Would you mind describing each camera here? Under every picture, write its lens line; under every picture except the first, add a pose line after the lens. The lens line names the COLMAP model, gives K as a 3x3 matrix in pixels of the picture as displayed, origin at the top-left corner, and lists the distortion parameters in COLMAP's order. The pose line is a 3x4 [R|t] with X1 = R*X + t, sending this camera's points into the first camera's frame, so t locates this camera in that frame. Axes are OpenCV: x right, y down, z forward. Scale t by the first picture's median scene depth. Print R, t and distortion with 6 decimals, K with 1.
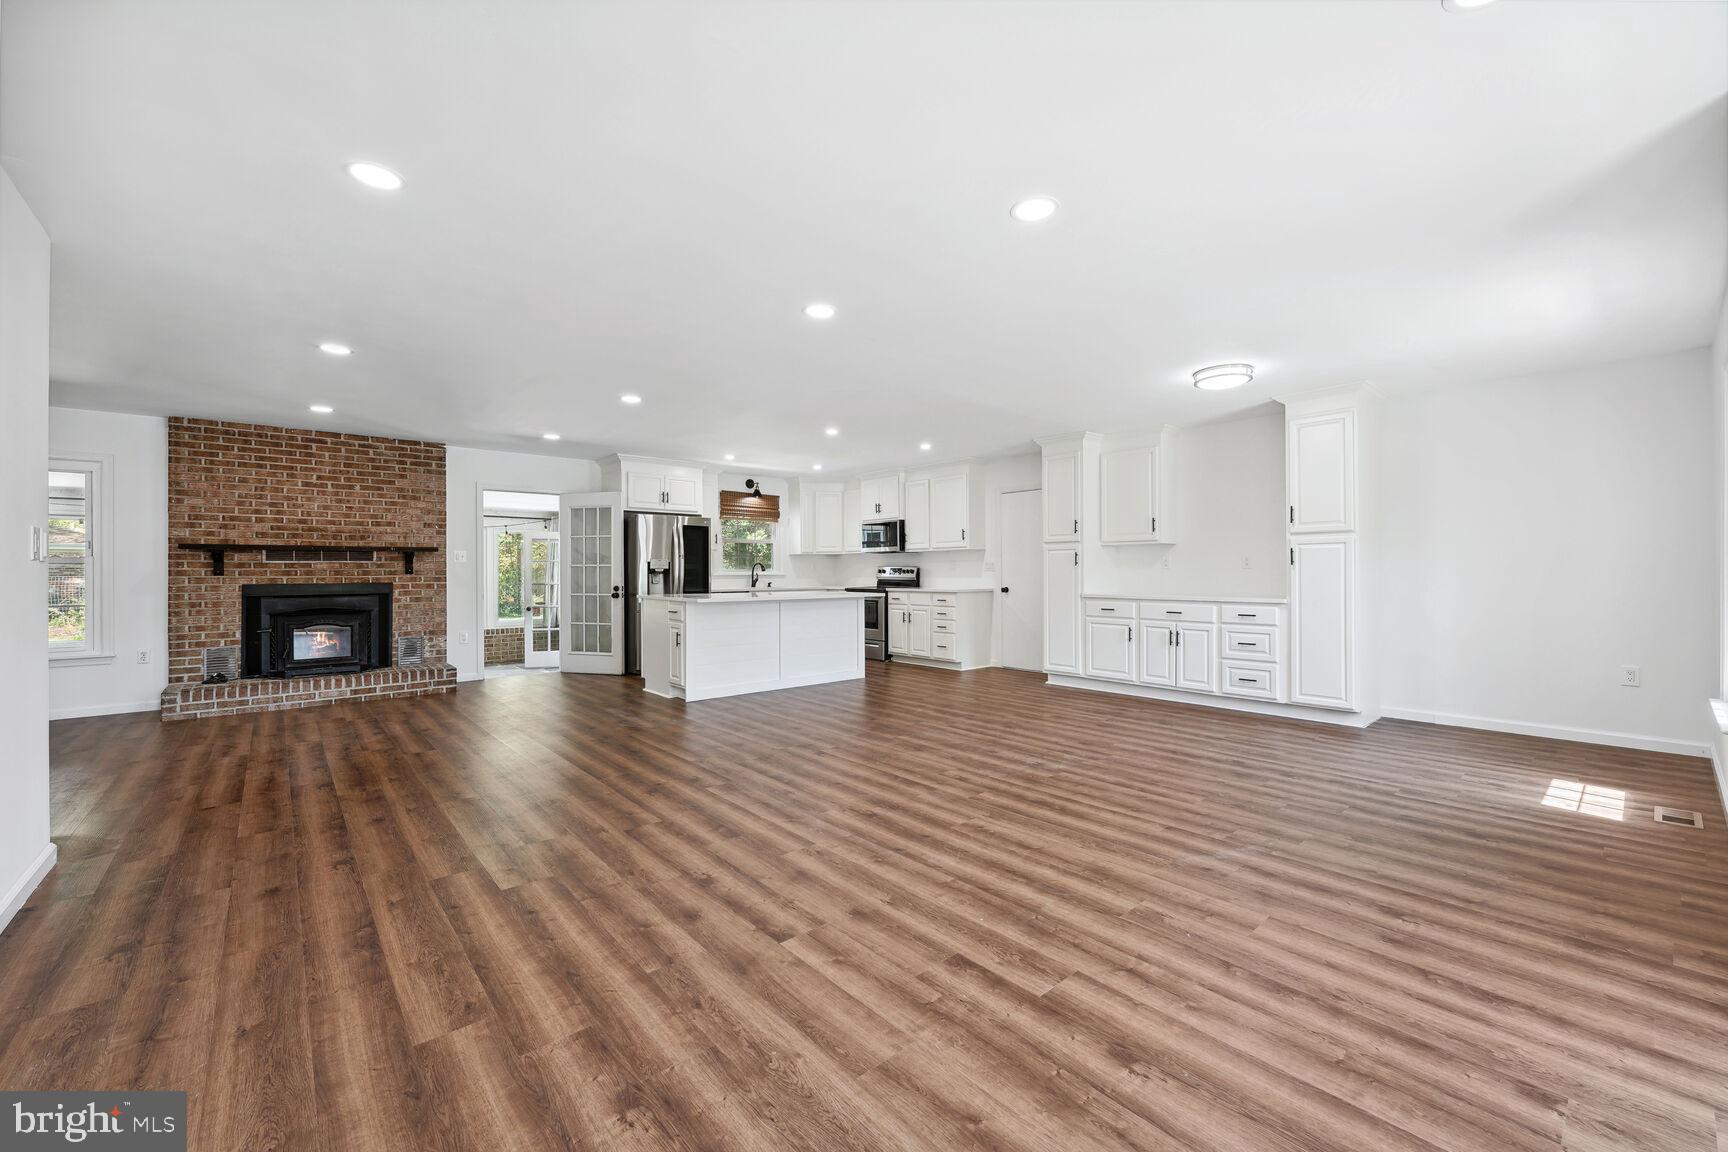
lens RADIAL K [[689.4, 0, 862.4], [0, 689.4, 569.7], [0, 0, 1]] dist [-0.000570, 0.000109]
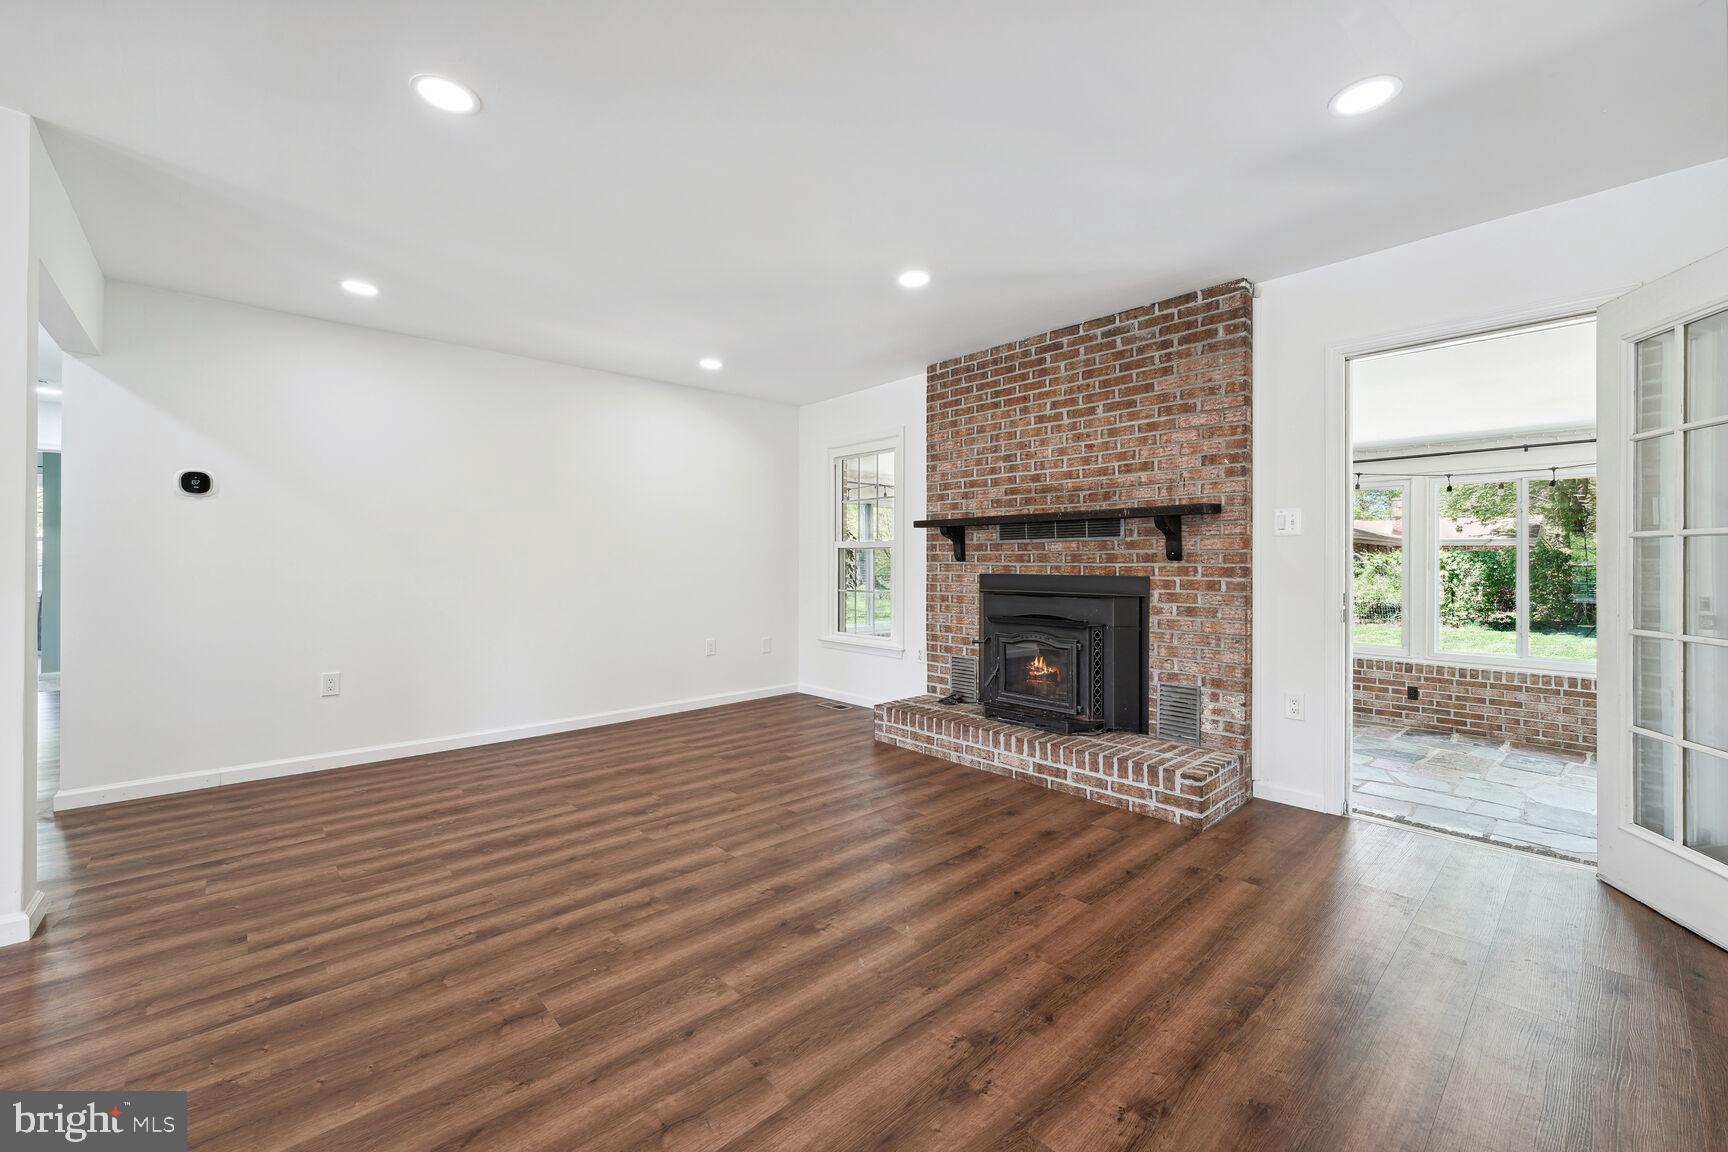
lens RADIAL K [[690.3, 0, 863.5], [0, 690.3, 561.4], [0, 0, 1]] dist [-0.004009, -0.000148]
pose [[0.033302, 0.004312, -0.999436, -0.168311], [0.000976, 0.999990, 0.004347, 0.004841], [0.999445, -0.001120, 0.033298, 0.803009]]
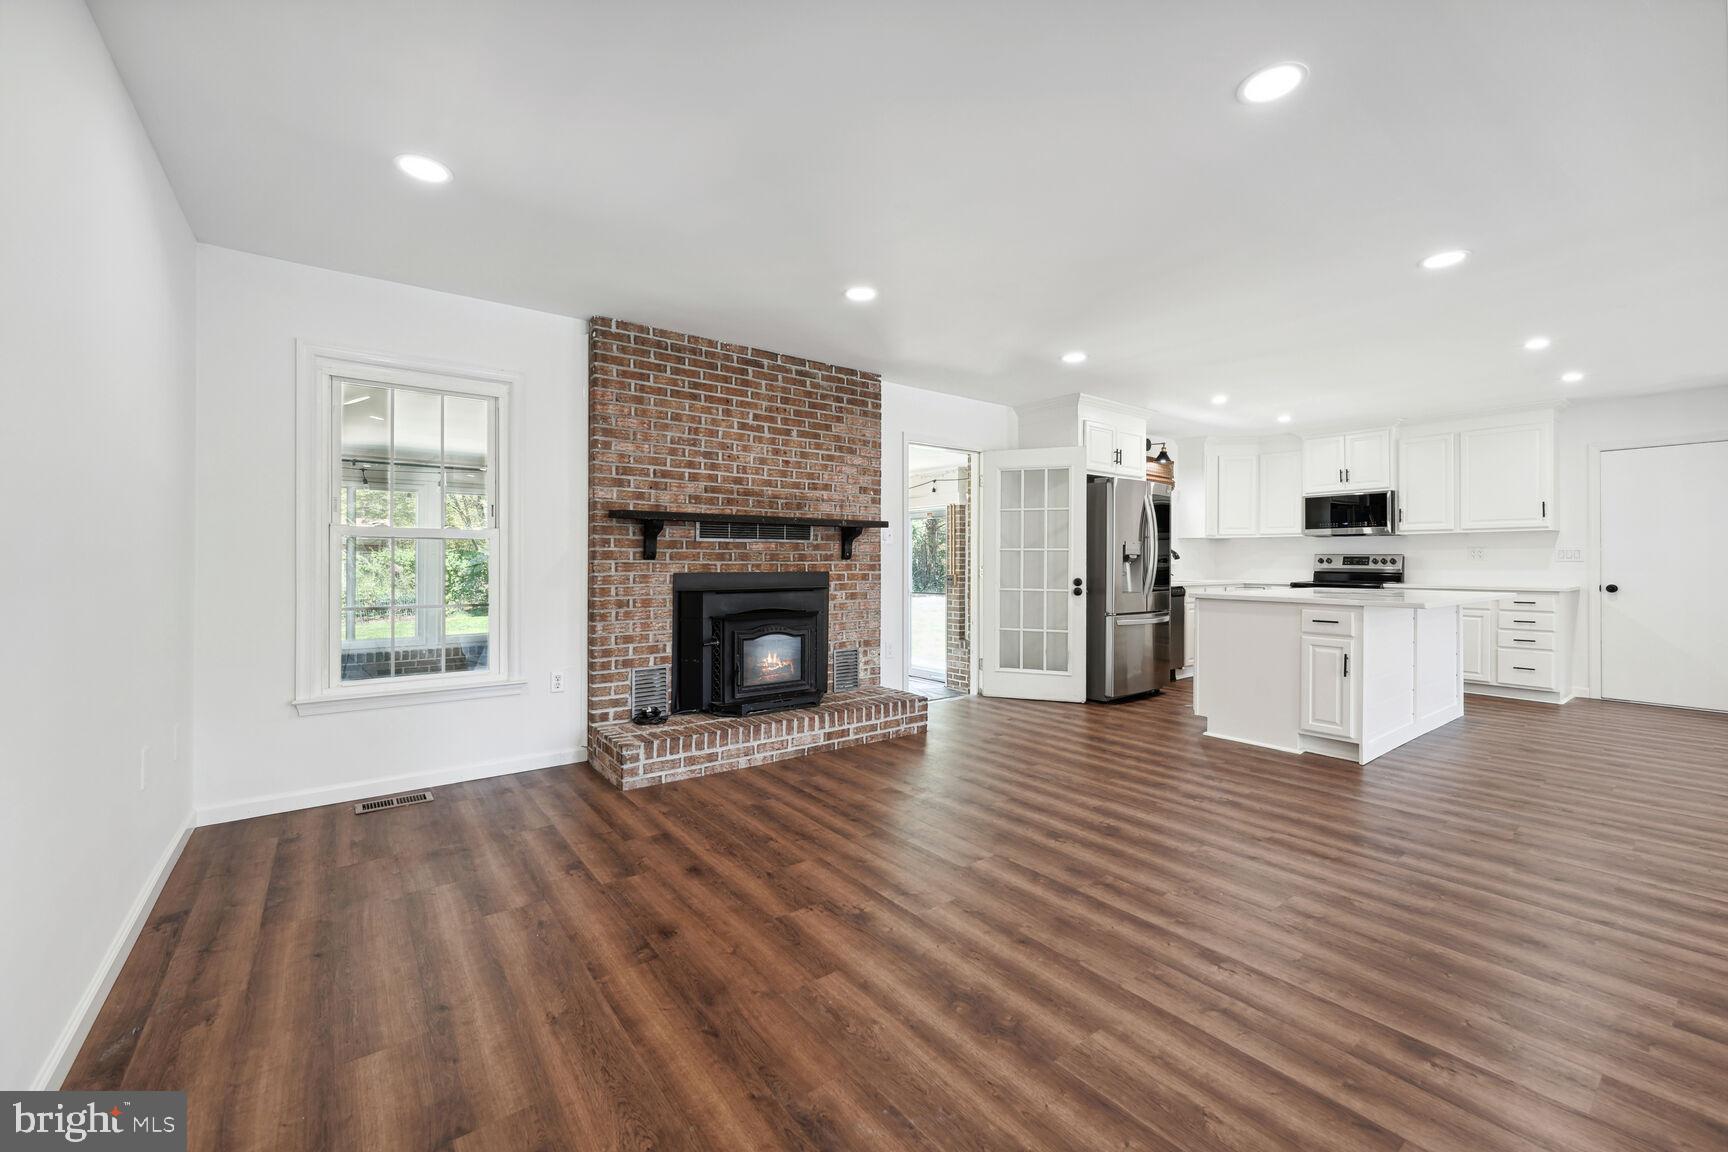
lens RADIAL K [[695.4, 0, 863.7], [0, 695.4, 558.8], [0, 0, 1]] dist [-0.003087, -0.000023]
pose [[0.998212, 0.006900, -0.059381, -0.636683], [-0.006944, 0.999976, -0.000538, 0.006255], [0.059376, 0.000949, 0.998235, 0.318503]]
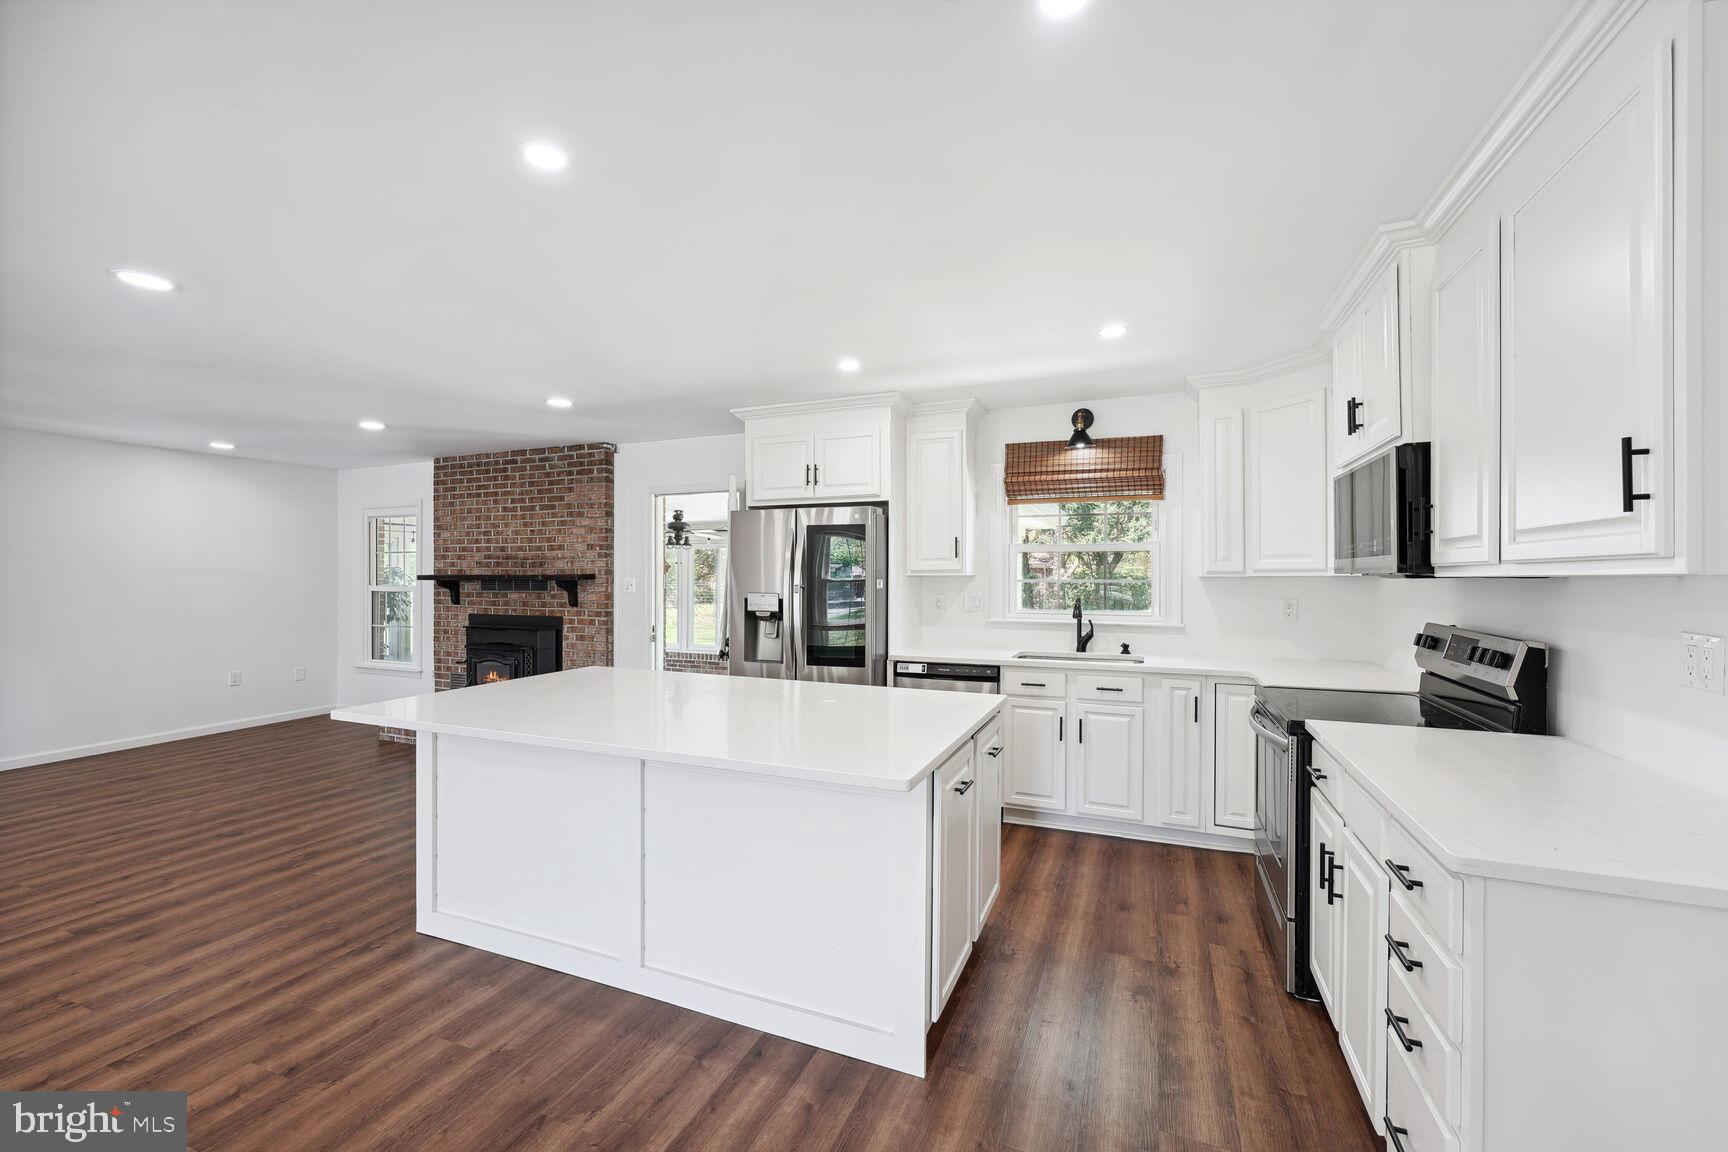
lens RADIAL K [[692.9, 0, 864.0], [0, 692.9, 576.0], [0, 0, 1]] dist [0.000005, 0.000163]
pose [[0.452267, 0.005471, -0.891866, 0.257612], [-0.000462, 0.999982, 0.005900, -0.038082], [0.891883, -0.002257, 0.452261, 0.995129]]
